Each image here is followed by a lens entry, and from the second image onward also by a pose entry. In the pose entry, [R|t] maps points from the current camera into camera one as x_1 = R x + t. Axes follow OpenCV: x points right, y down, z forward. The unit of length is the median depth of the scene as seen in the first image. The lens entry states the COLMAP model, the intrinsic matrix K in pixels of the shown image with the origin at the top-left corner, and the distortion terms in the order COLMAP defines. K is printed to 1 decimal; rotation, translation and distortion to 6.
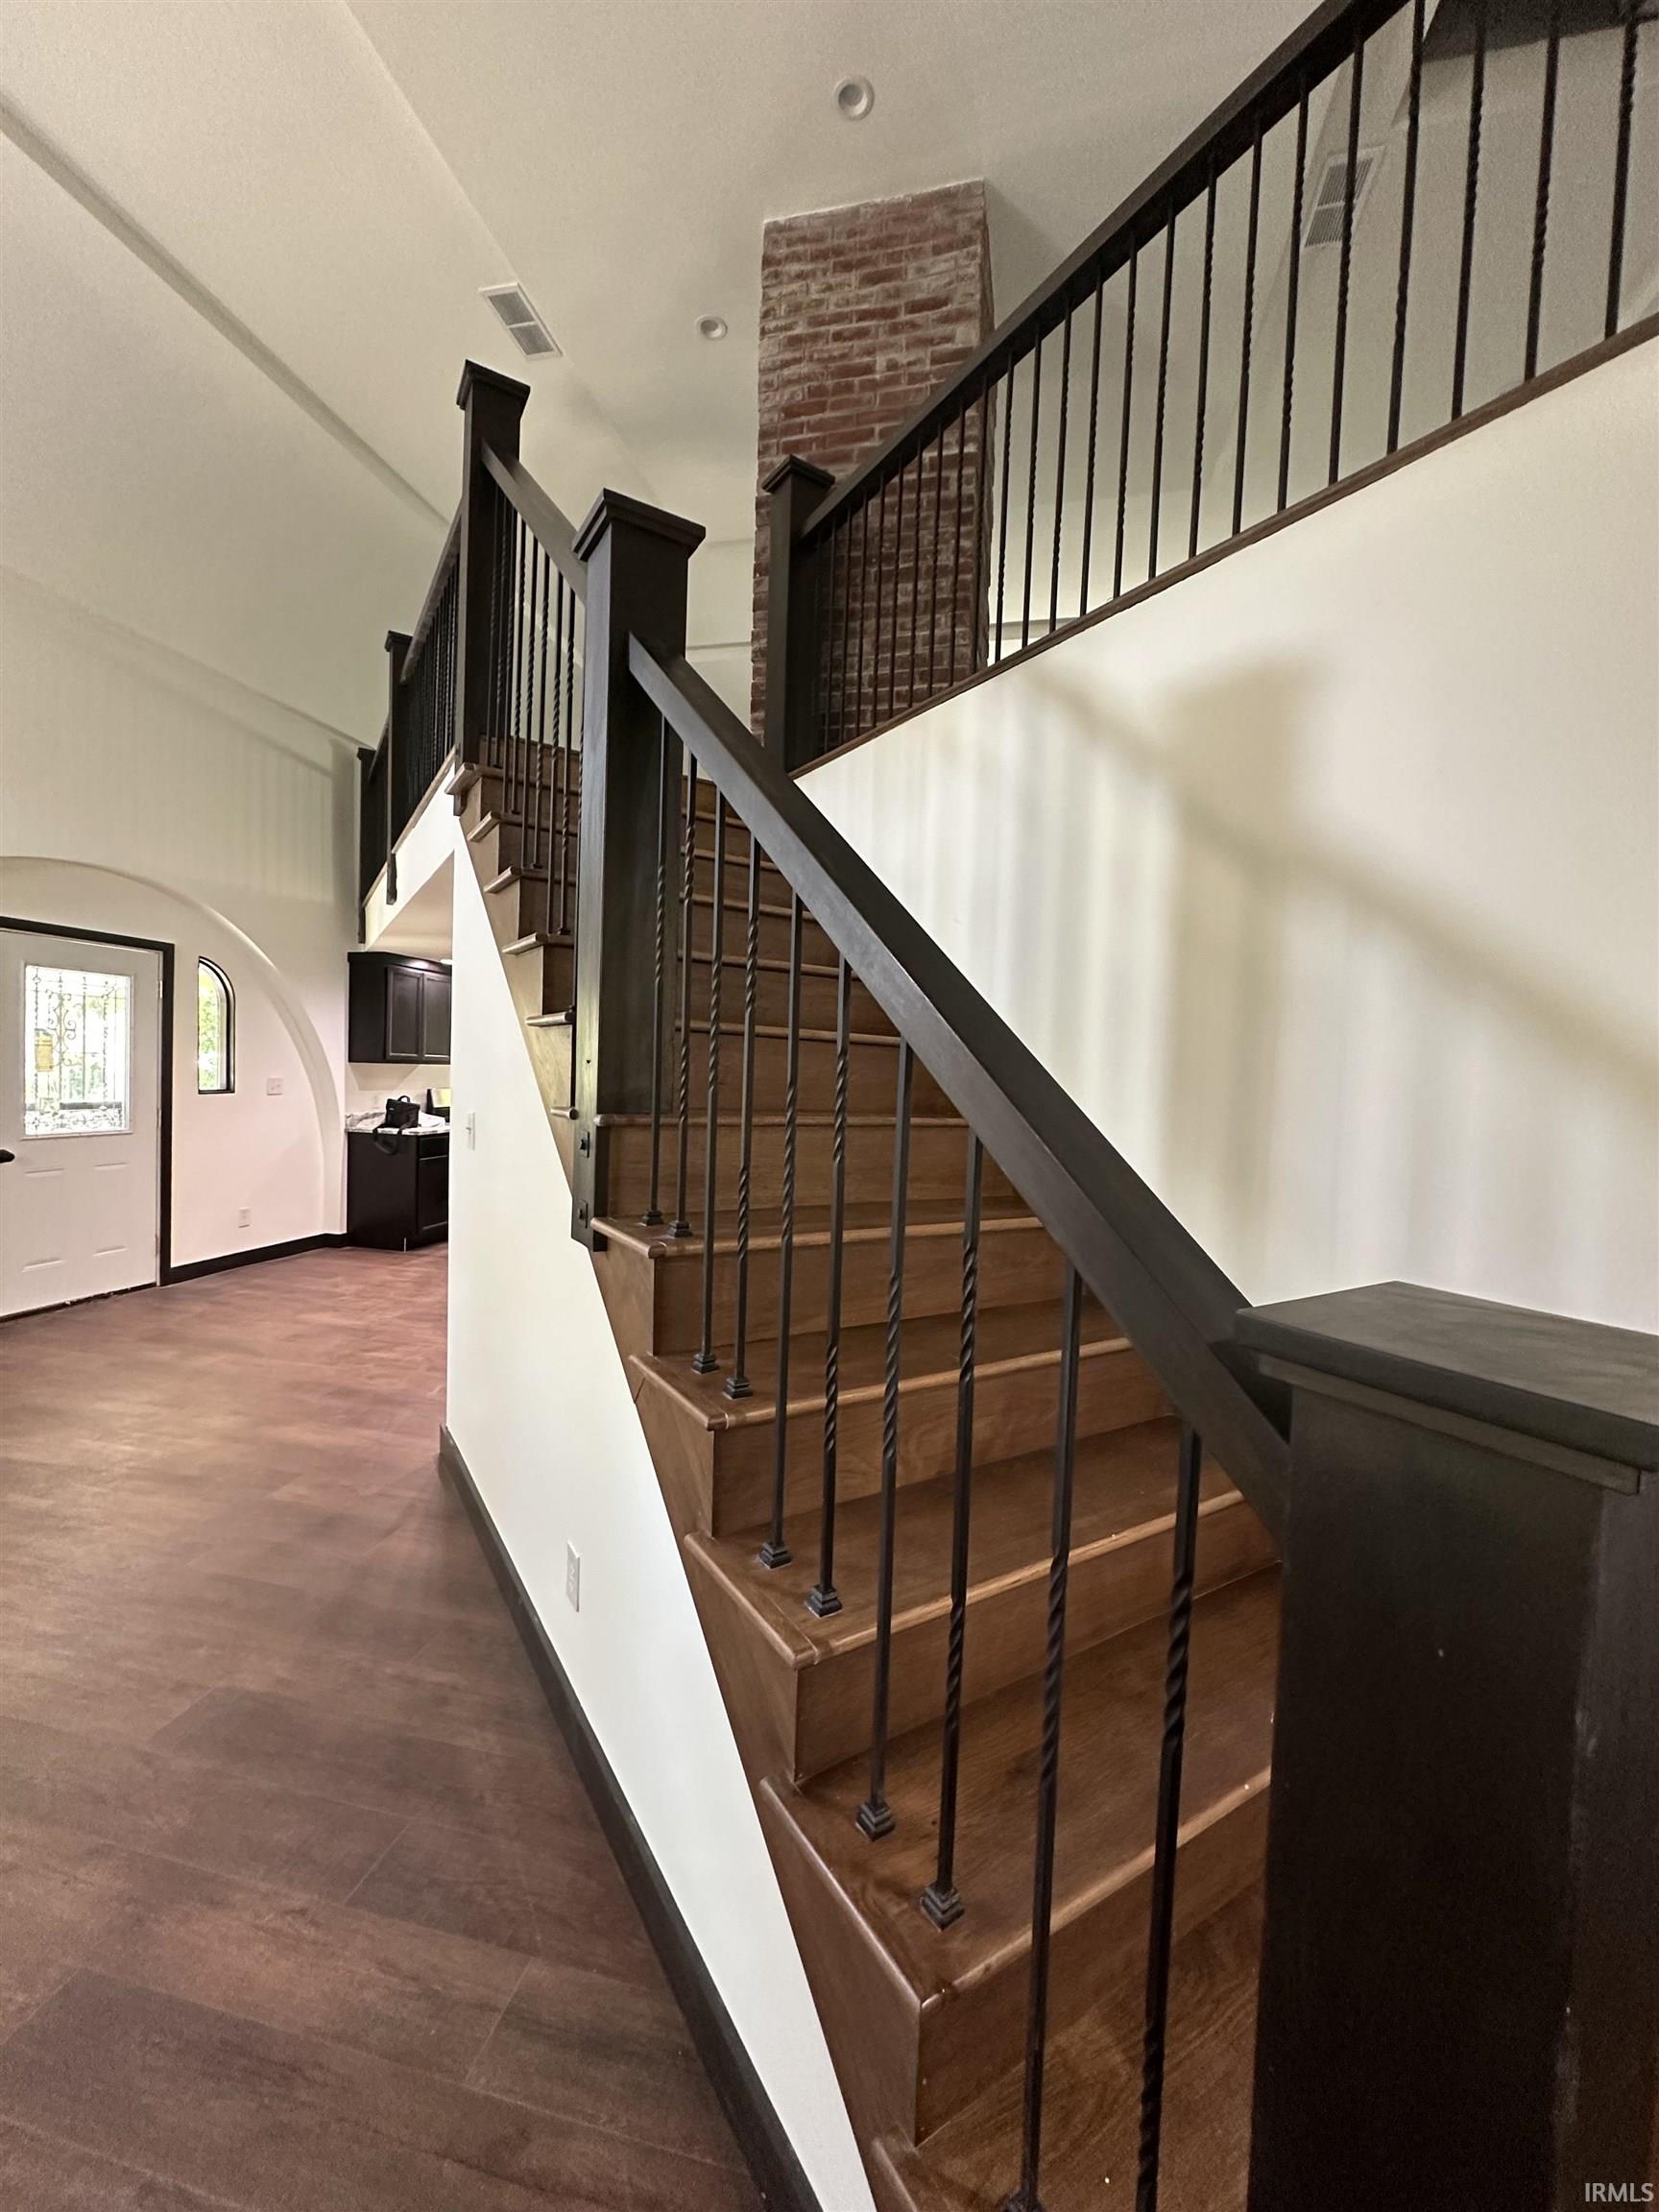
lens RADIAL K [[872.3, 0, 798.6], [0, 872.3, 1097.7], [0, 0, 1]] dist [-0.000248, -0.000002]
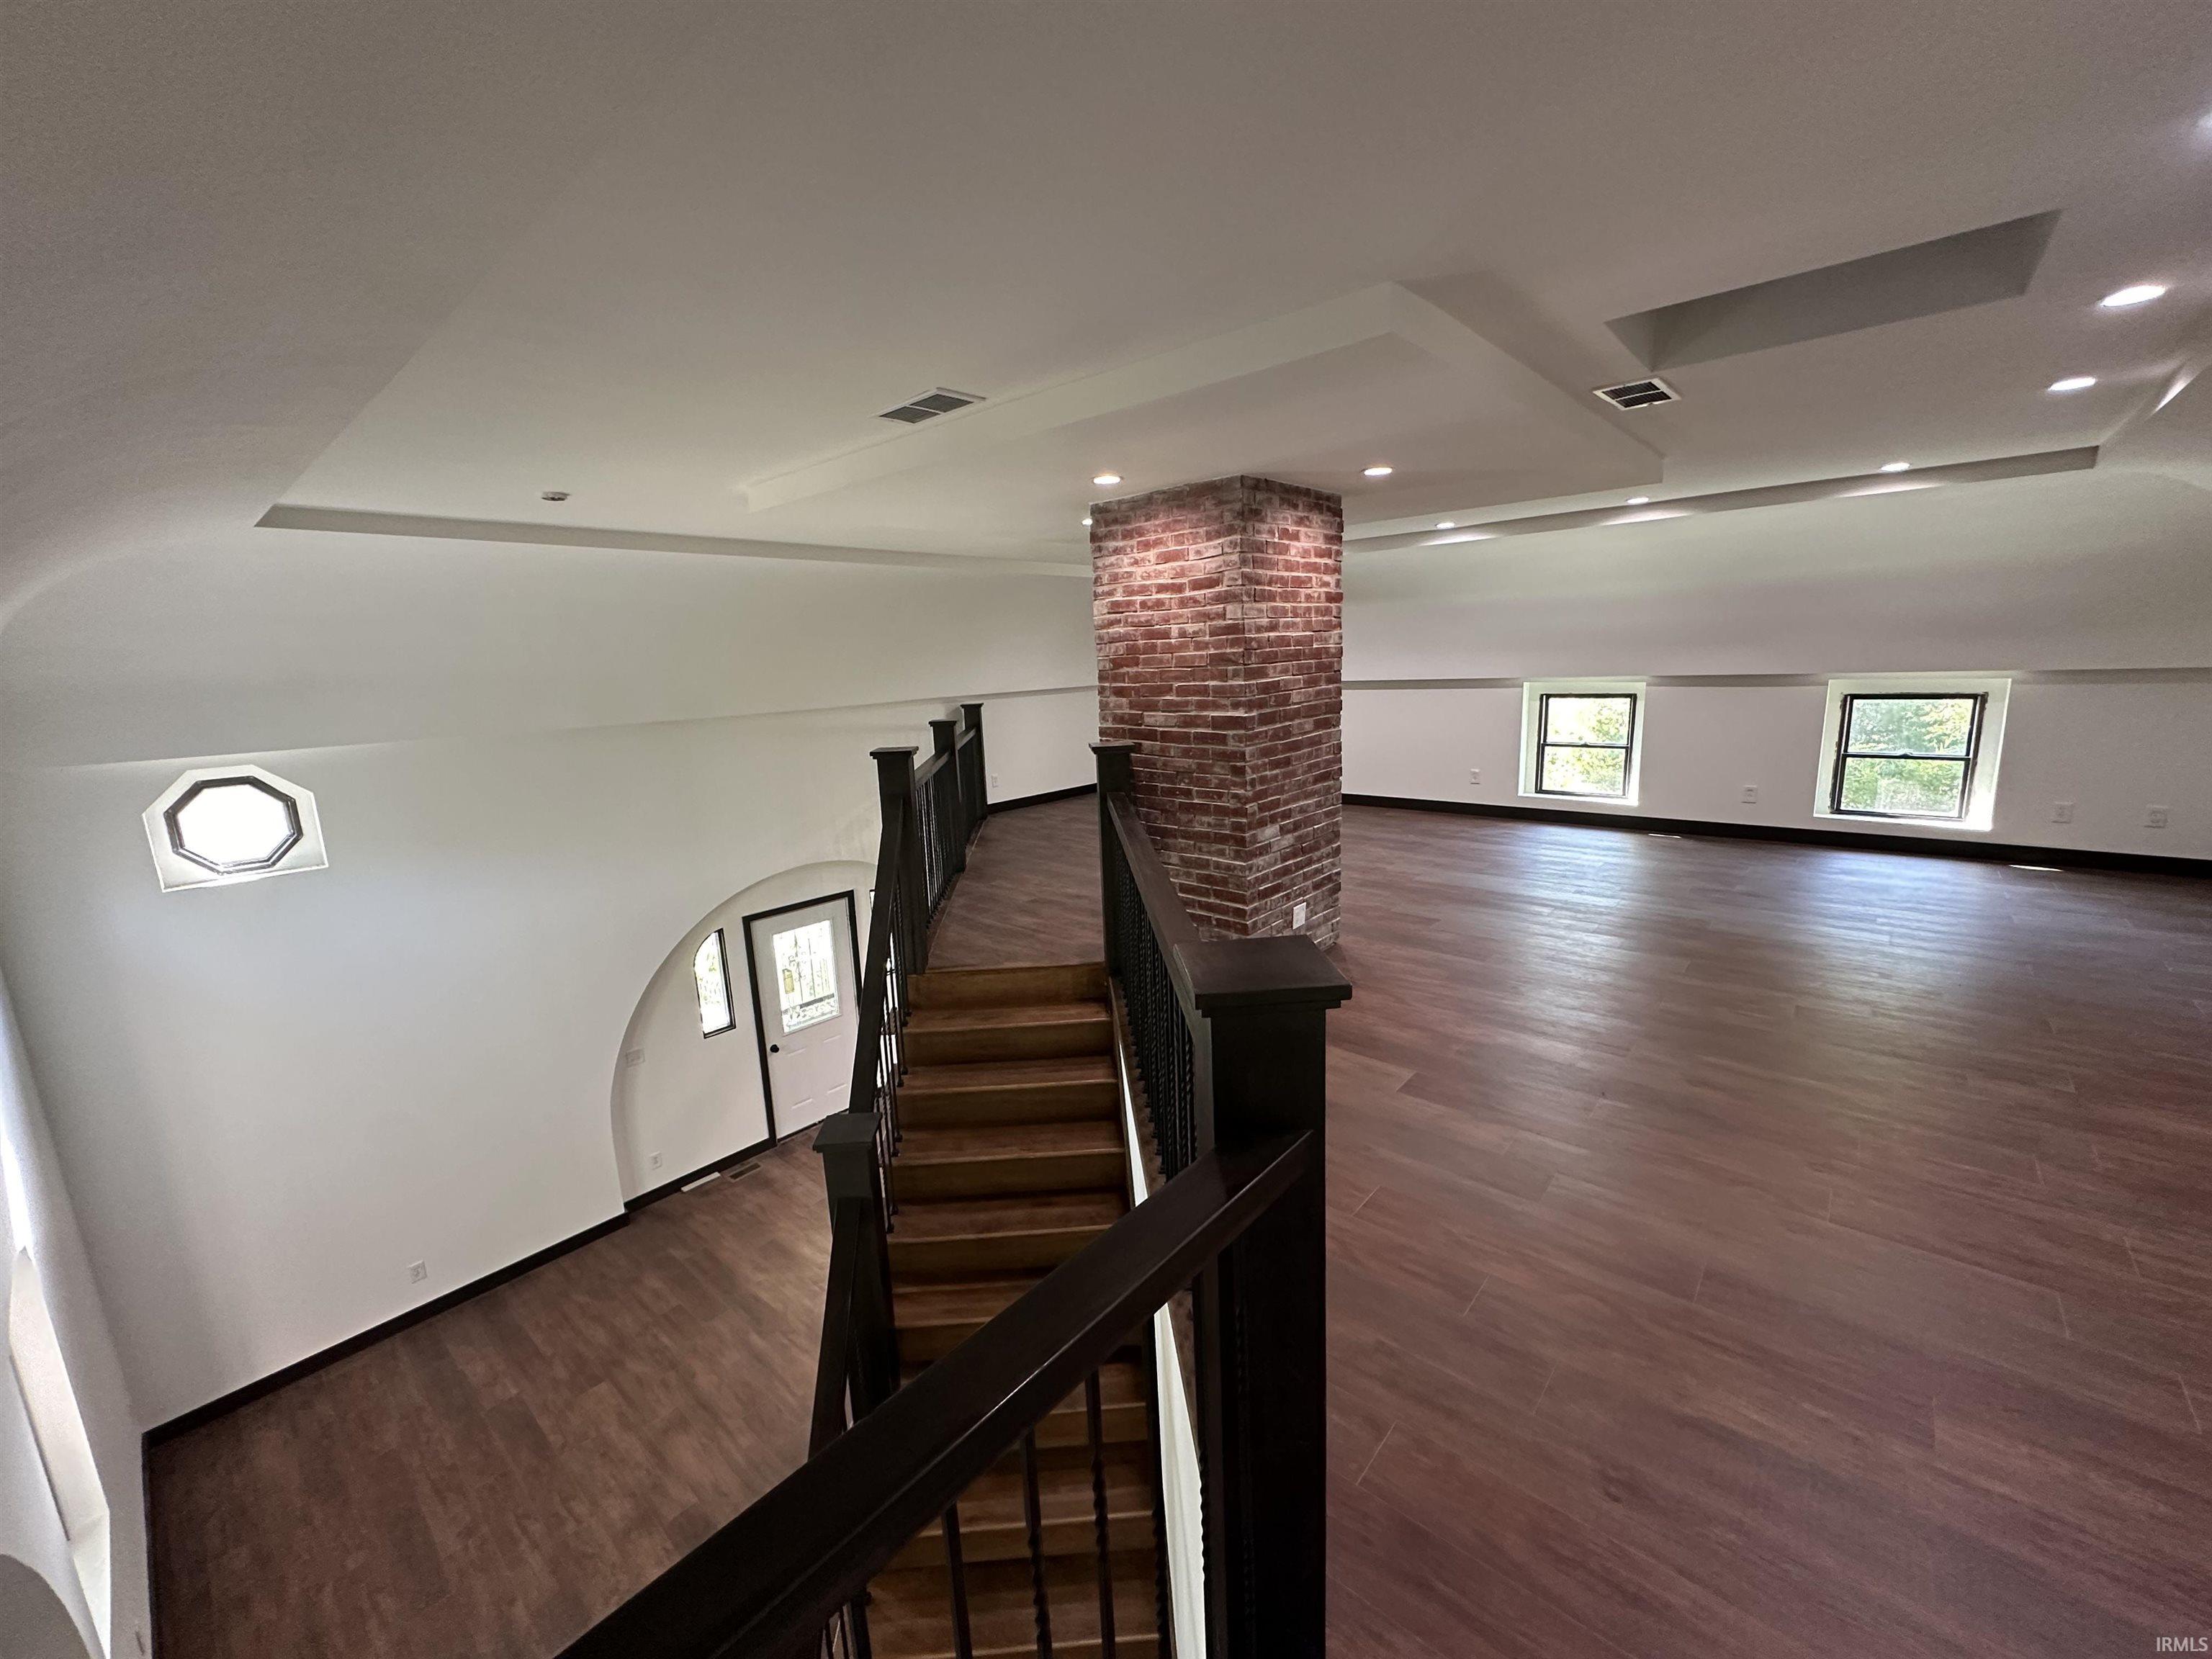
lens RADIAL K [[883.9, 0, 1088.1], [0, 883.9, 829.5], [0, 0, 1]] dist [-0.000340, -0.000037]
pose [[0.869780, 0.023986, -0.492857, 0.583015], [0.057734, 0.987011, 0.149923, -0.757395], [0.490051, -0.158855, 0.857097, -0.121533]]
